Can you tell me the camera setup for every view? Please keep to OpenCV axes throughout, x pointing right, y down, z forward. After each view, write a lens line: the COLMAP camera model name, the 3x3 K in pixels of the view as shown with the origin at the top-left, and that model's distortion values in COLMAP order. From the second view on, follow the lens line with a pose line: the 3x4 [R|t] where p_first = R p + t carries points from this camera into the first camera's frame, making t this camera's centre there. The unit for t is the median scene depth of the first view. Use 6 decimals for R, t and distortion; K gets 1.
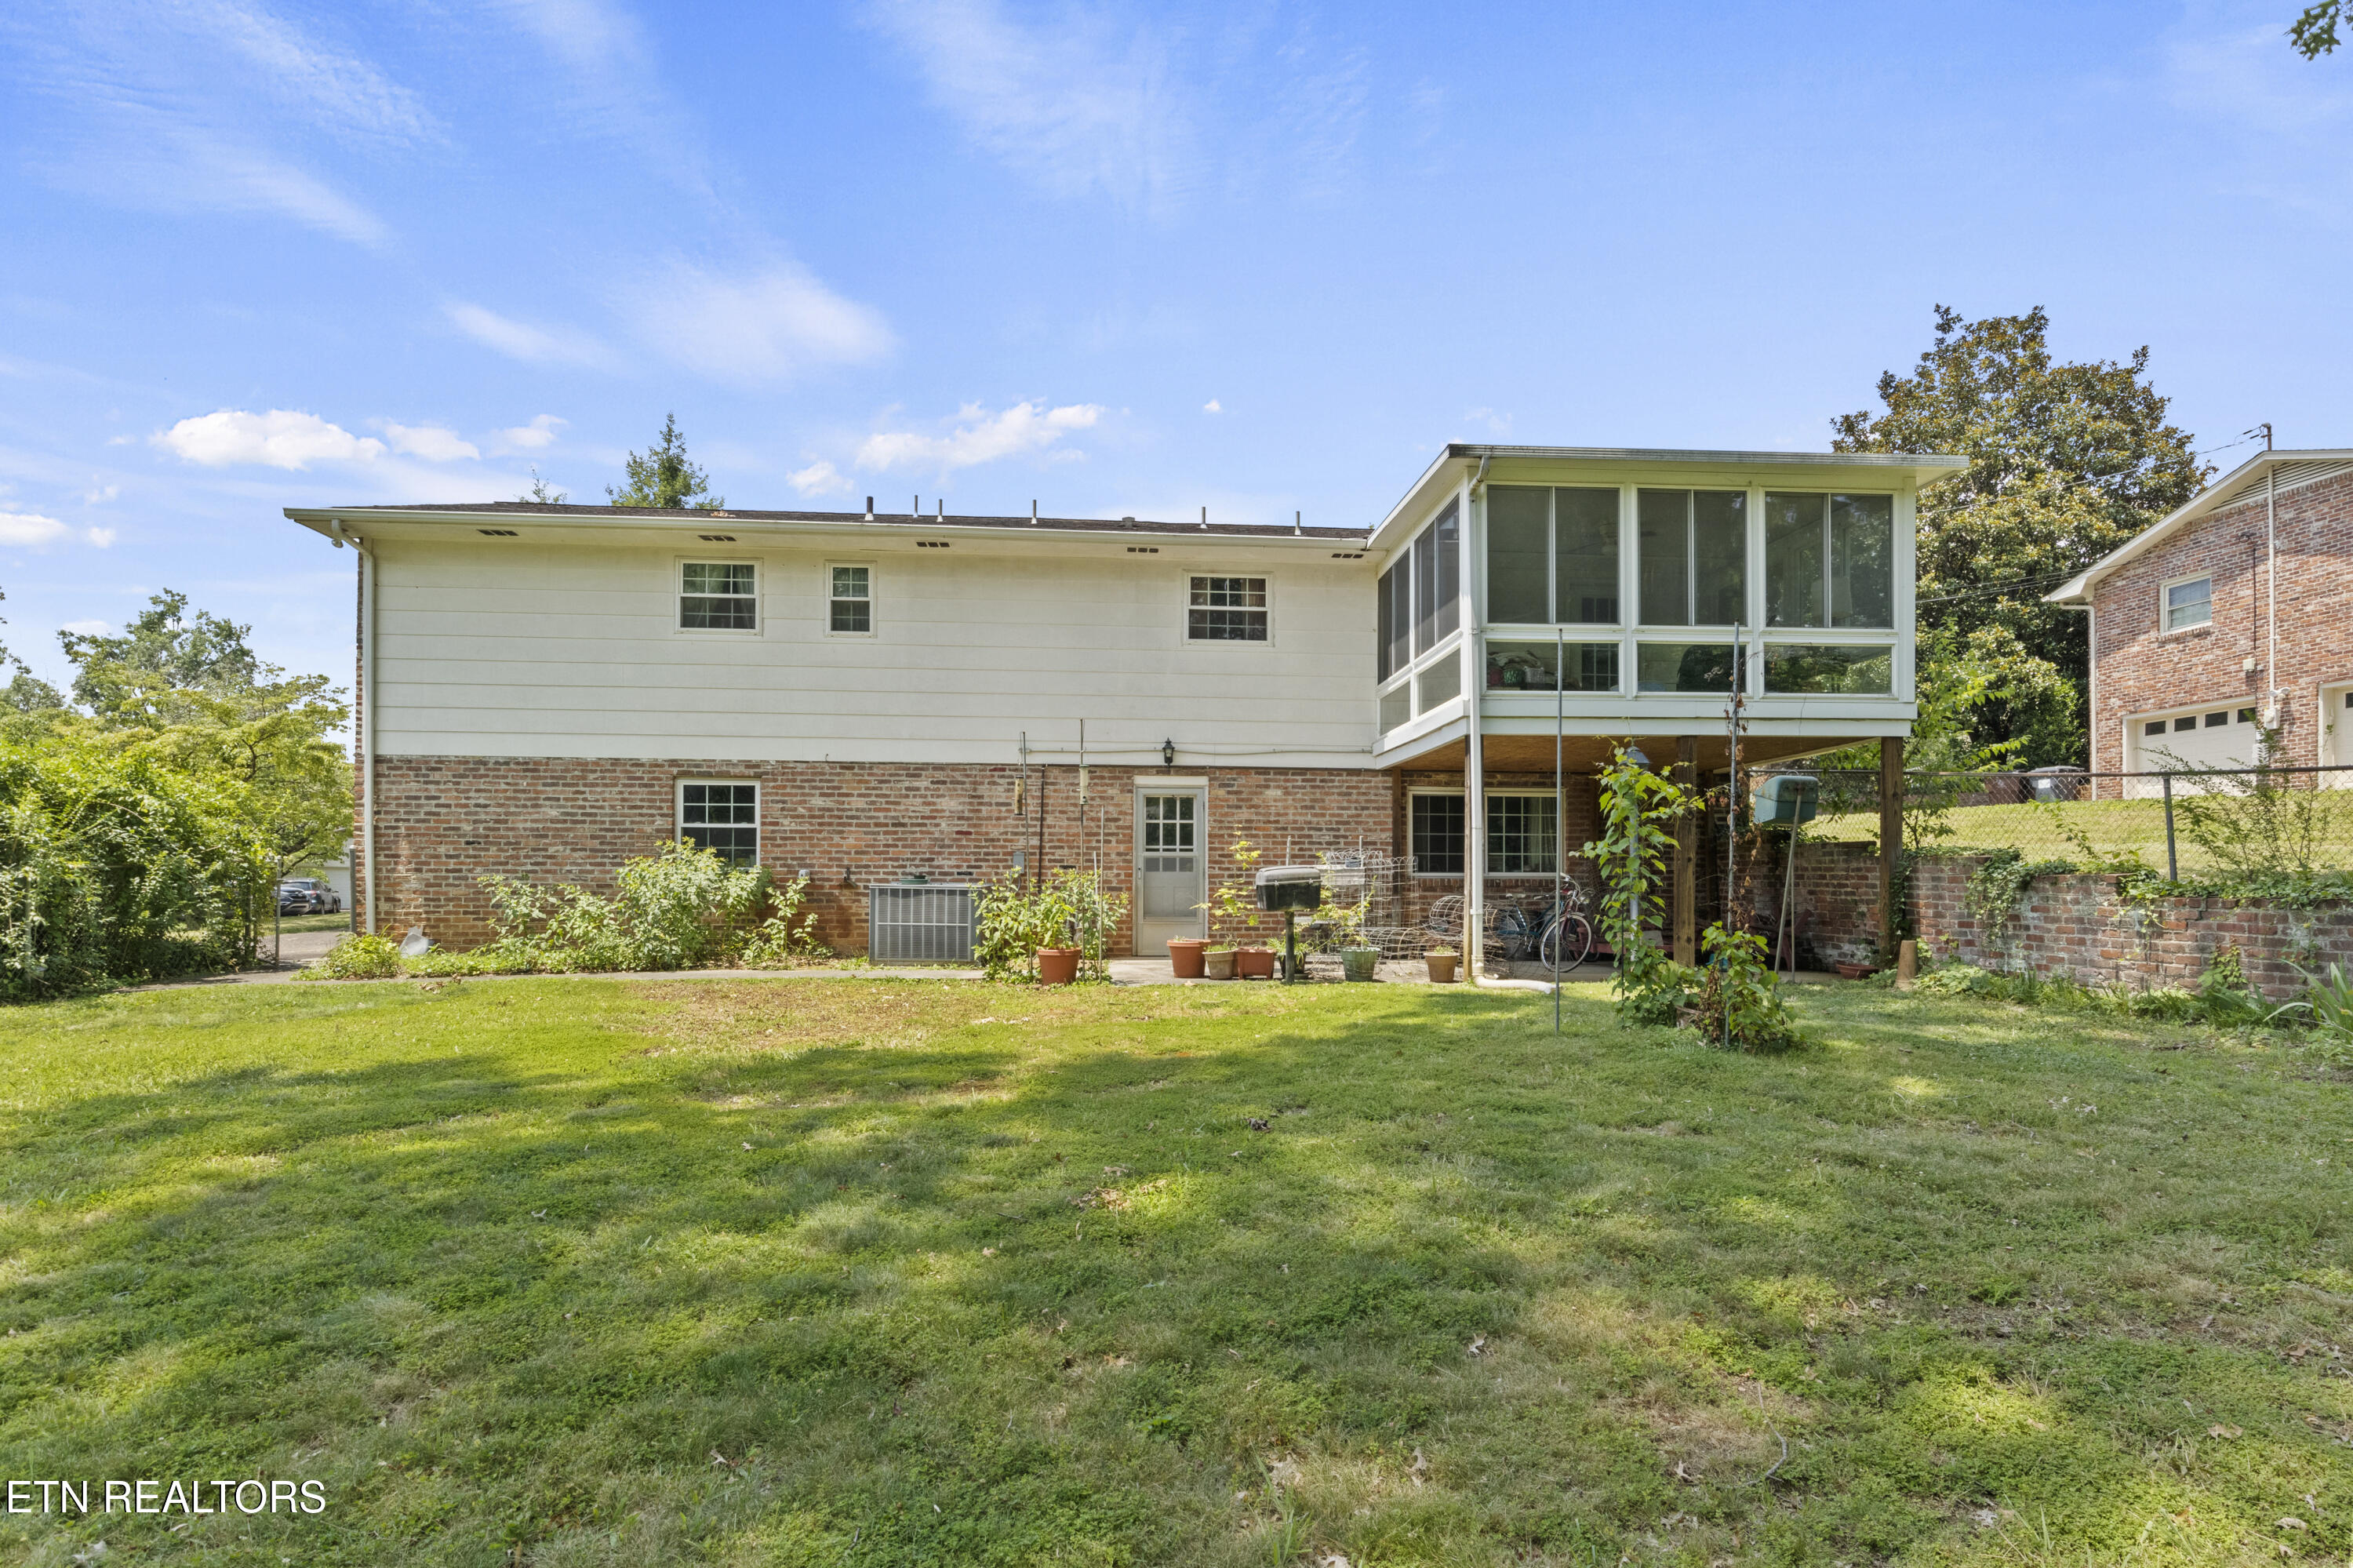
lens RADIAL K [[1228.2, 0, 1182.4], [0, 1228.2, 889.6], [0, 0, 1]] dist [0.000747, -0.000080]
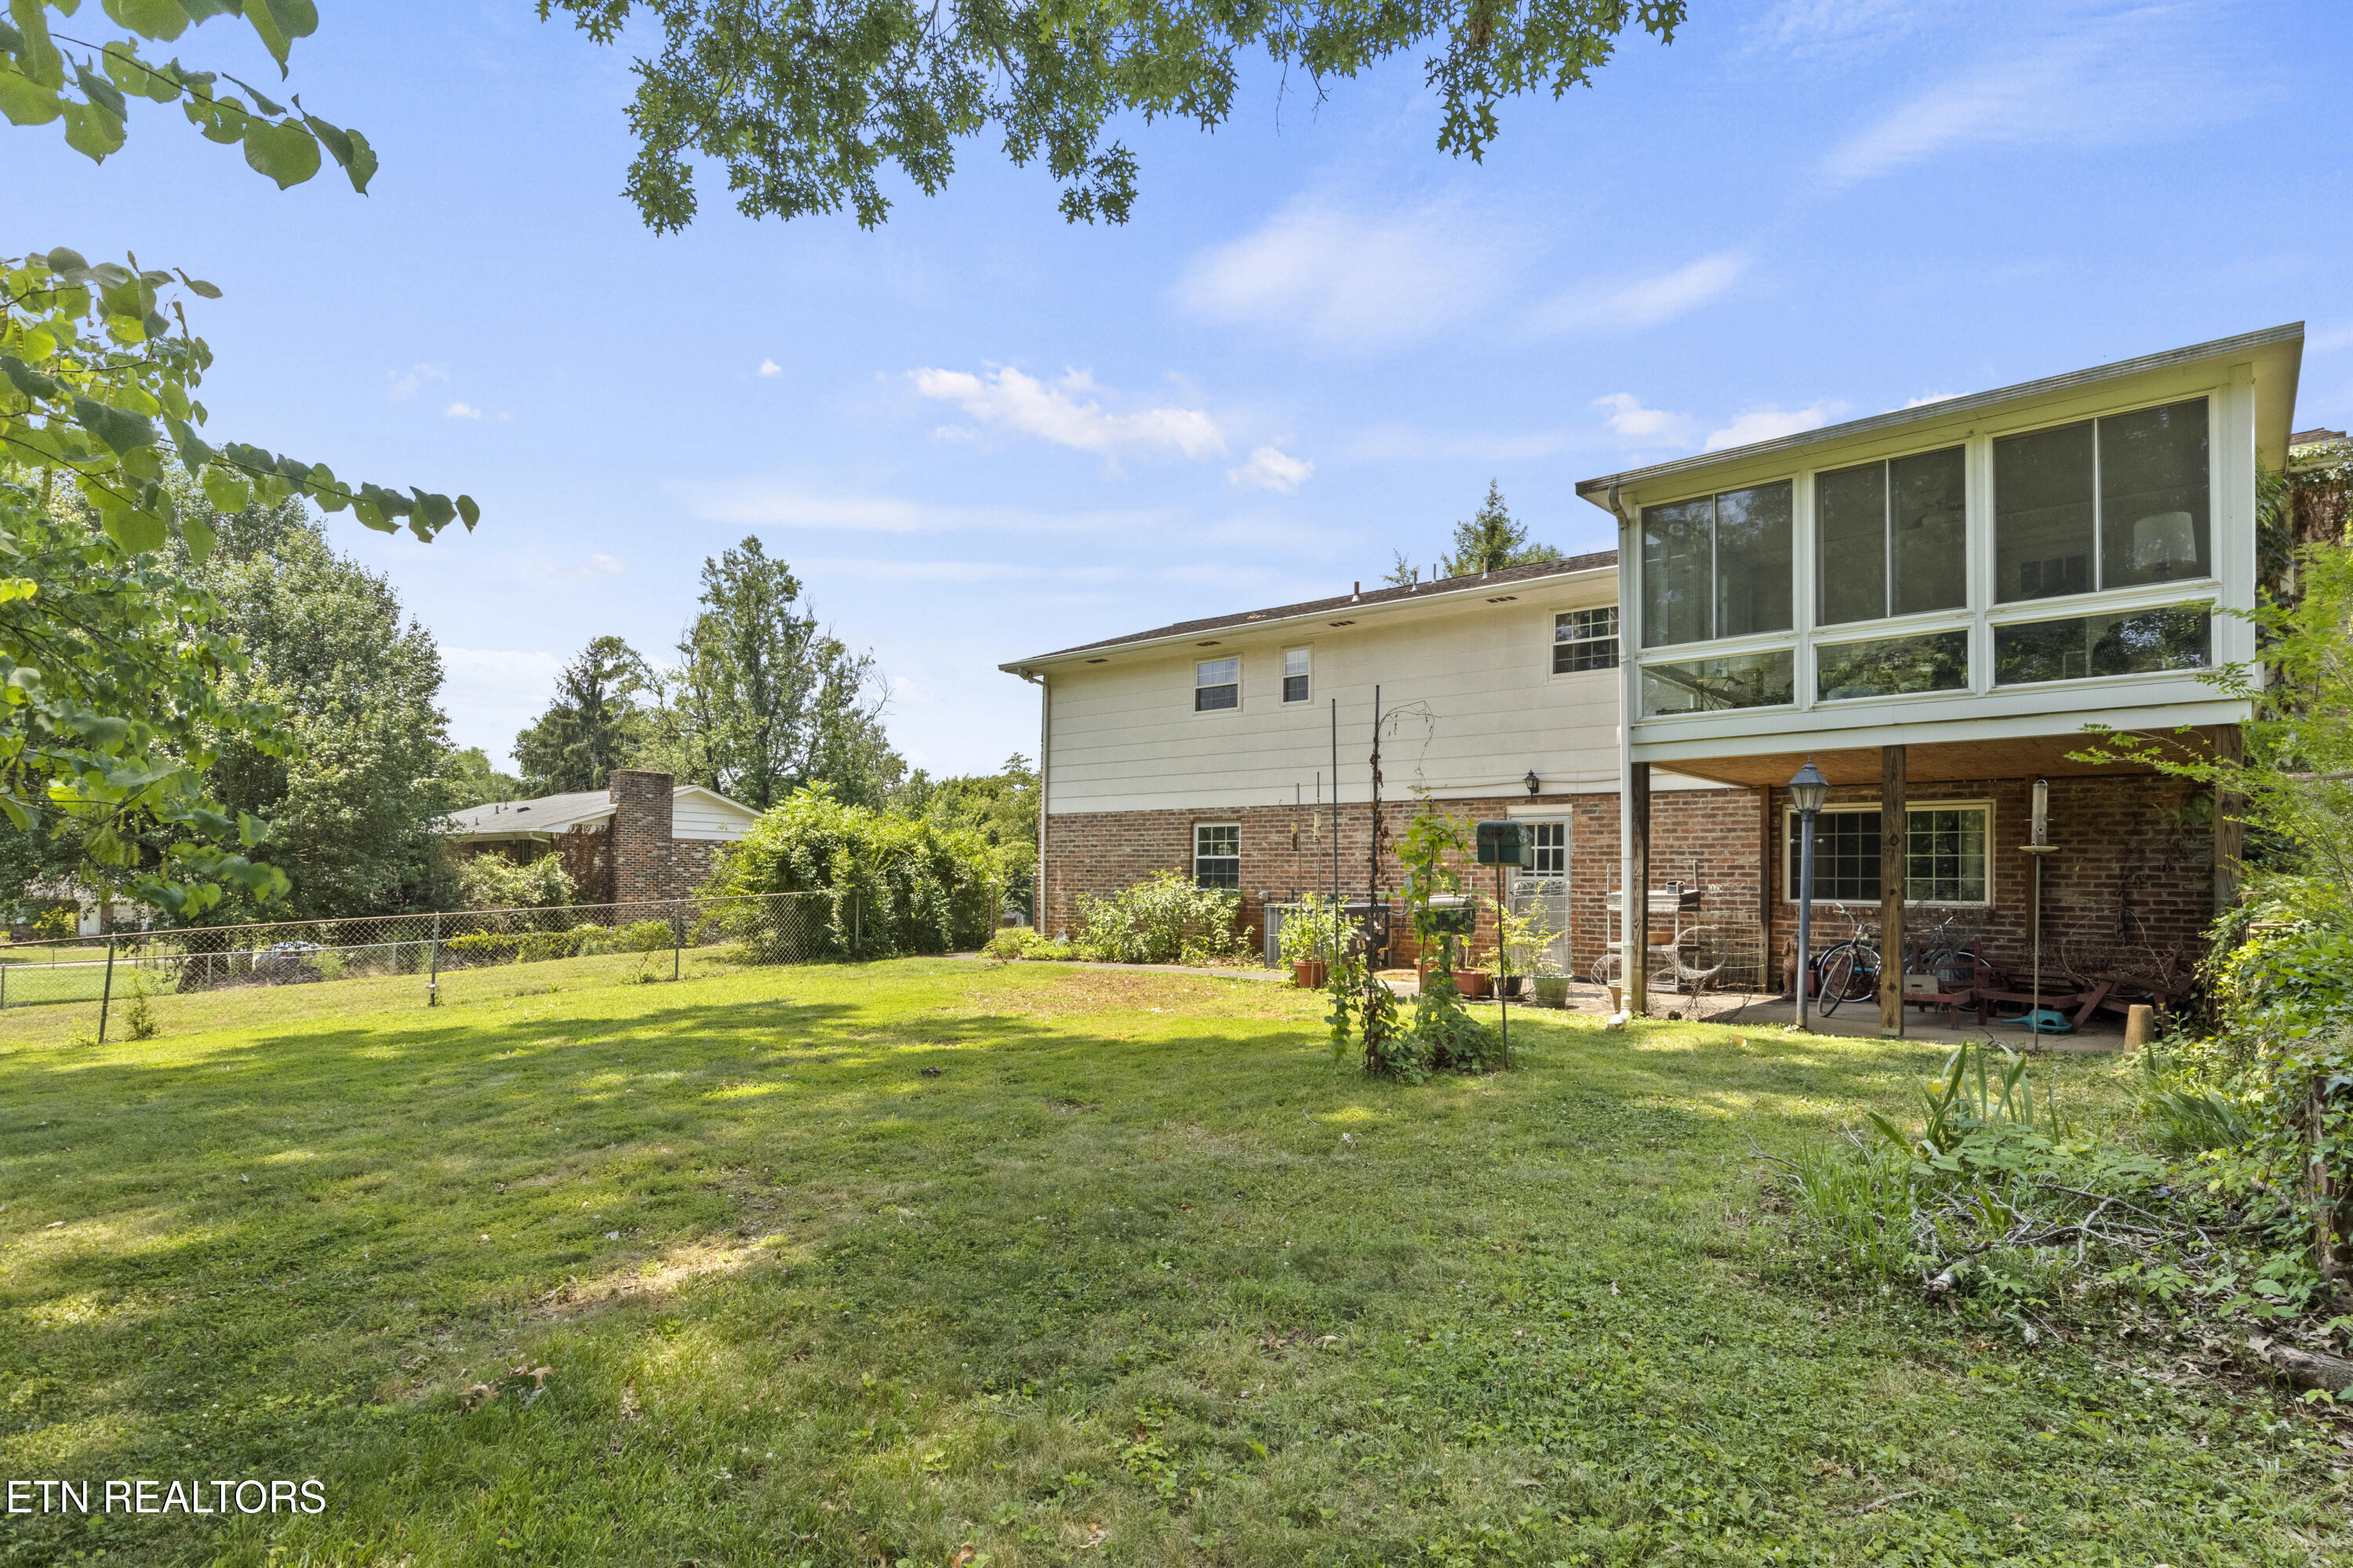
lens RADIAL K [[1210.6, 0, 1179.1], [0, 1210.6, 845.3], [0, 0, 1]] dist [-0.003911, -0.000295]
pose [[0.711725, -0.019222, -0.702195, 0.508278], [-0.011053, 0.999195, -0.038555, -0.014307], [0.702371, 0.035202, 0.710940, 0.043807]]
